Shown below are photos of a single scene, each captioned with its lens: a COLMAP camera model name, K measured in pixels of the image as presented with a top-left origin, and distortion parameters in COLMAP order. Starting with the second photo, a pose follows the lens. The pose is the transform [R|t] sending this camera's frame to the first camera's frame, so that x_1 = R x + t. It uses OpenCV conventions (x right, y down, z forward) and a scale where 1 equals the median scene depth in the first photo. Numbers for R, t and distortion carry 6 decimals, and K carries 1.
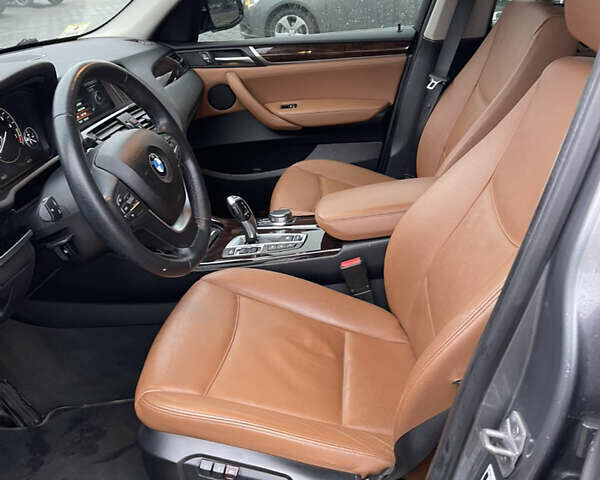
lens RADIAL K [[627.5, 0, 305.5], [0, 627.5, 243.3], [0, 0, 1]] dist [0.062592, -0.043642]
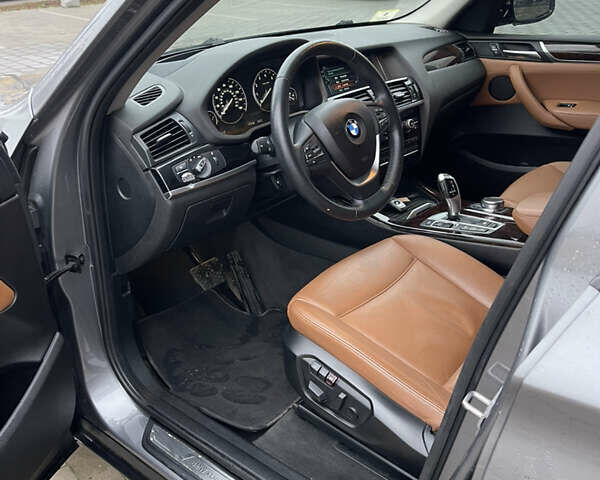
lens RADIAL K [[627.5, 0, 305.5], [0, 627.5, 243.3], [0, 0, 1]] dist [0.062592, -0.043642]
pose [[0.825963, 0.254331, -0.503092, 0.250623], [-0.244553, 0.965750, 0.086721, 0.005730], [0.507917, 0.051405, 0.859871, -0.066252]]
